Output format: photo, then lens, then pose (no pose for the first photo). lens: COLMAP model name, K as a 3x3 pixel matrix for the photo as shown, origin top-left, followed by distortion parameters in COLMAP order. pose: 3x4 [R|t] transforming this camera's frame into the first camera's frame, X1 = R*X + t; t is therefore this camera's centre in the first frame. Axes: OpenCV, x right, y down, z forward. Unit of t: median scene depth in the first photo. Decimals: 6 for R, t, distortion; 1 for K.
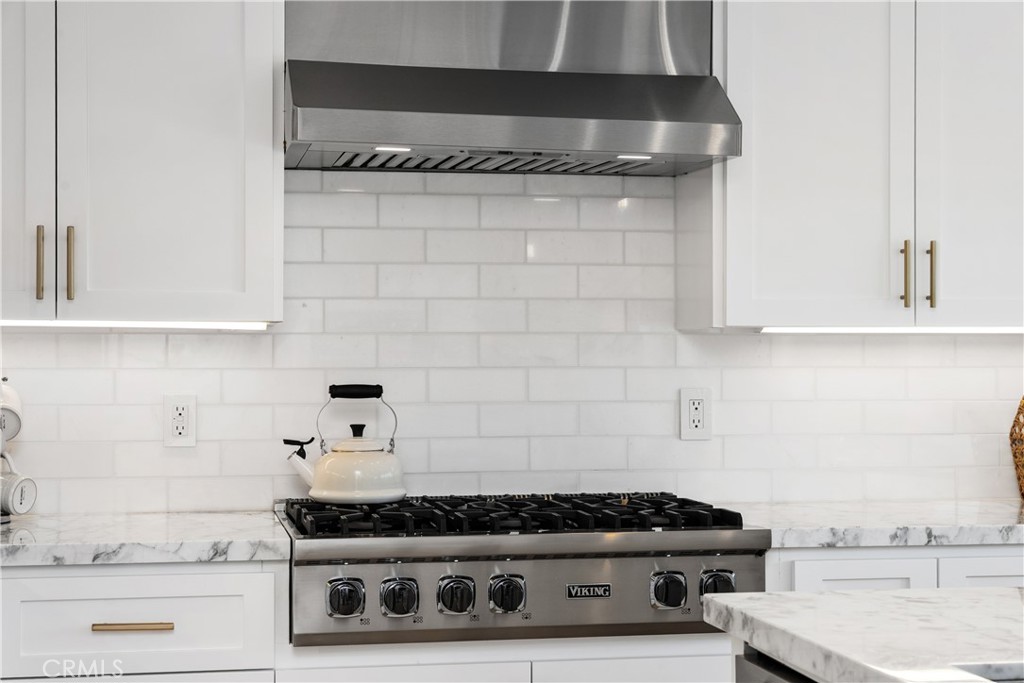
lens RADIAL K [[1896.3, 0, 512.0], [0, 1896.3, 341.5], [0, 0, 1]] dist [0.019944, 0.014474]
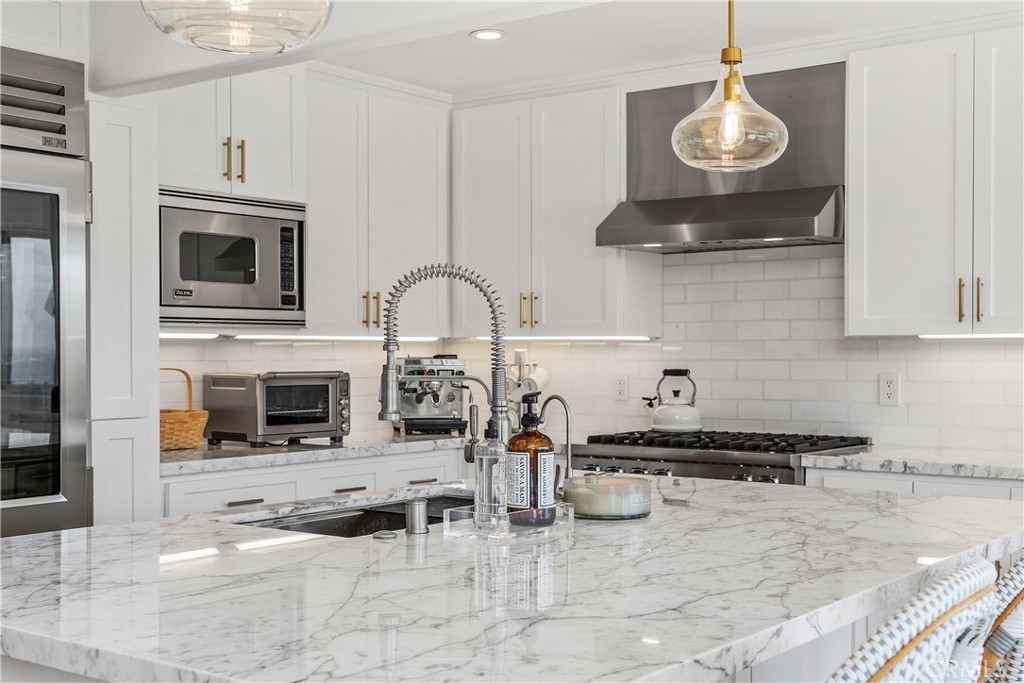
lens RADIAL K [[1285.1, 0, 512.0], [0, 1285.1, 341.5], [0, 0, 1]] dist [0.000269, 0.006938]
pose [[0.661014, -0.008762, -0.750323, 0.745181], [0.004759, 0.999961, -0.007485, 0.004653], [0.750359, 0.001376, 0.661029, 0.047421]]
